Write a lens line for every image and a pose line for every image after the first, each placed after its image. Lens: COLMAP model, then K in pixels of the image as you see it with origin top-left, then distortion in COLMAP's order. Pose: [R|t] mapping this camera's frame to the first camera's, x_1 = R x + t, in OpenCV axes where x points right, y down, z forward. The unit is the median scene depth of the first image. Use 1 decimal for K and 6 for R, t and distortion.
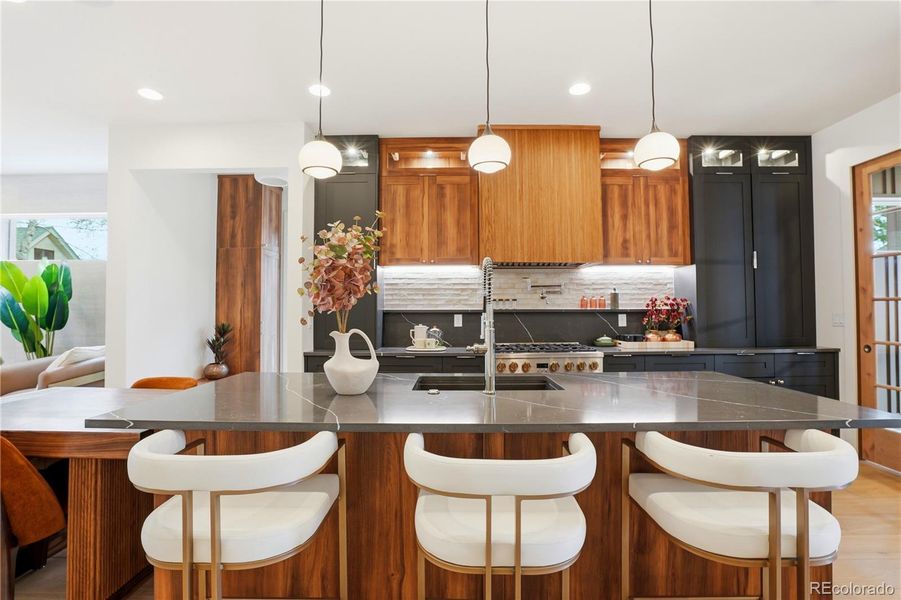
lens RADIAL K [[416.4, 0, 450.5], [0, 416.4, 300.0], [0, 0, 1]] dist [-0.058718, 0.021609]
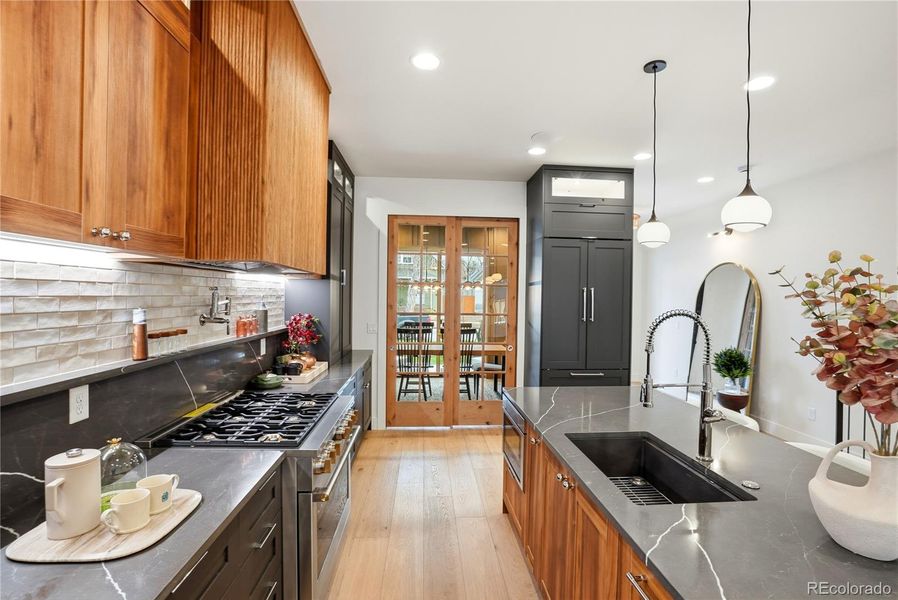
lens RADIAL K [[415.0, 0, 449.0], [0, 415.0, 300.0], [0, 0, 1]] dist [-0.058718, 0.021609]
pose [[-0.061974, -0.009680, 0.998031, -0.350211], [-0.041734, 0.999104, 0.007099, -0.055438], [-0.997205, -0.041212, -0.062323, 0.752624]]
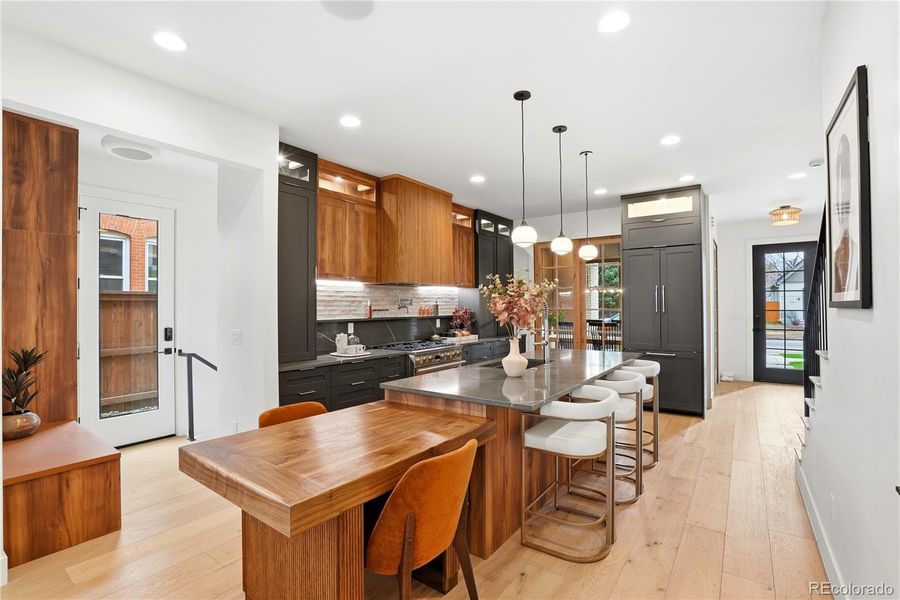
lens RADIAL K [[415.9, 0, 450.0], [0, 415.9, 300.0], [0, 0, 1]] dist [-0.058718, 0.021609]
pose [[0.583877, 0.009139, 0.811791, -0.796806], [-0.017454, 0.999847, 0.001297, -0.037337], [-0.811655, -0.014927, 0.583947, 0.108172]]
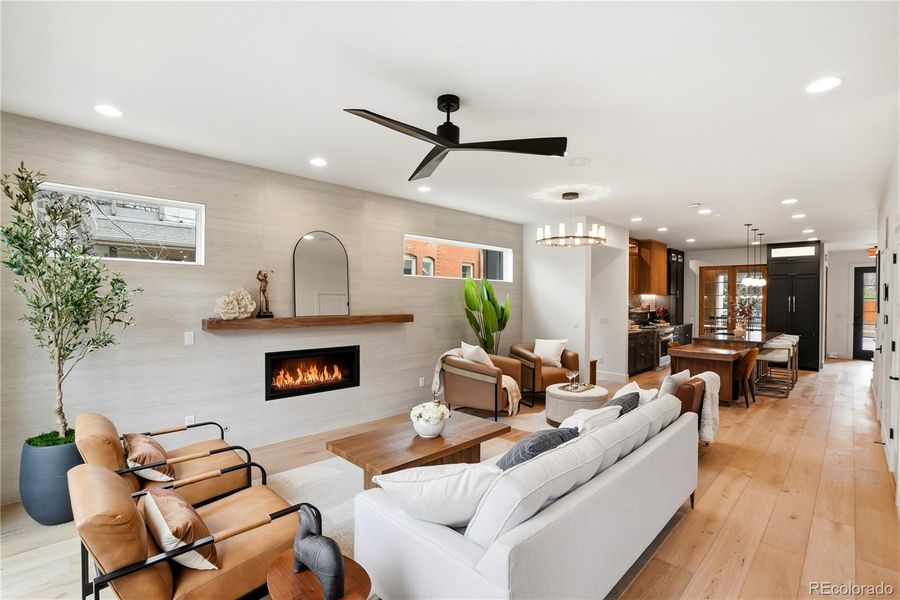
lens RADIAL K [[415.9, 0, 450.0], [0, 415.9, 300.0], [0, 0, 1]] dist [-0.058718, 0.021609]
pose [[0.704778, 0.005058, 0.709409, -2.342455], [-0.028042, 0.999392, 0.020734, -0.068216], [-0.708873, -0.034506, 0.704492, 0.094295]]
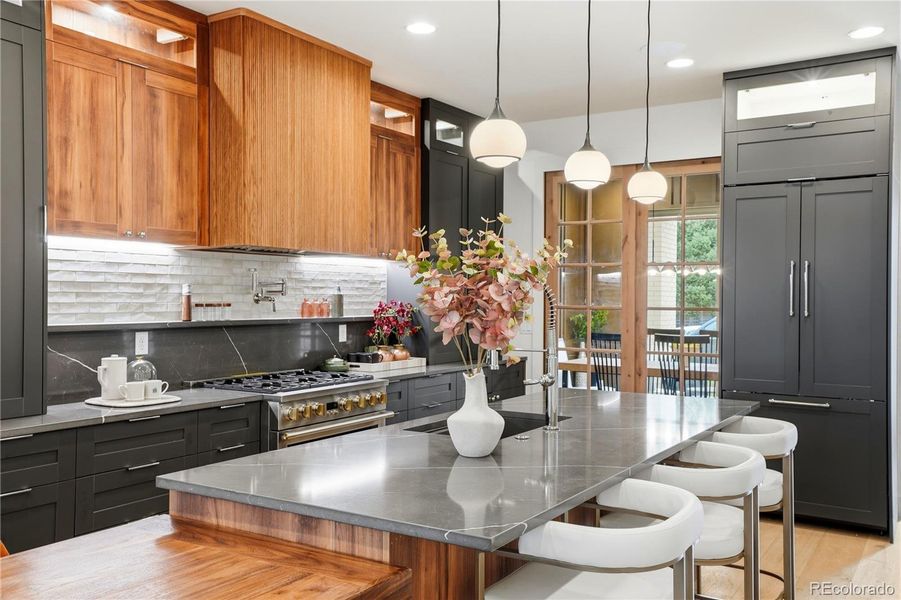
lens RADIAL K [[799.9, 0, 450.5], [0, 799.9, 300.0], [0, 0, 1]] dist [0.046580, 0.010556]
pose [[0.528658, 0.002793, 0.848830, -0.682200], [-0.030451, 0.999413, 0.015677, -0.036437], [-0.848288, -0.034135, 0.528433, 0.126043]]
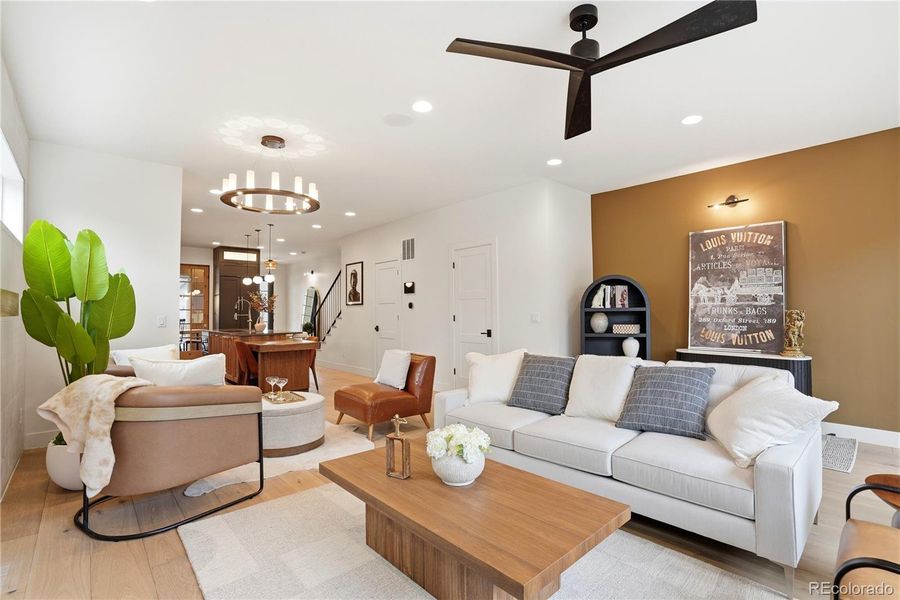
lens RADIAL K [[415.9, 0, 450.0], [0, 415.9, 300.0], [0, 0, 1]] dist [-0.058718, 0.021609]
pose [[-0.682968, 0.028243, 0.729902, -2.115964], [-0.015461, 0.998469, -0.053101, 0.043054], [-0.730284, -0.047551, -0.681486, 1.129602]]
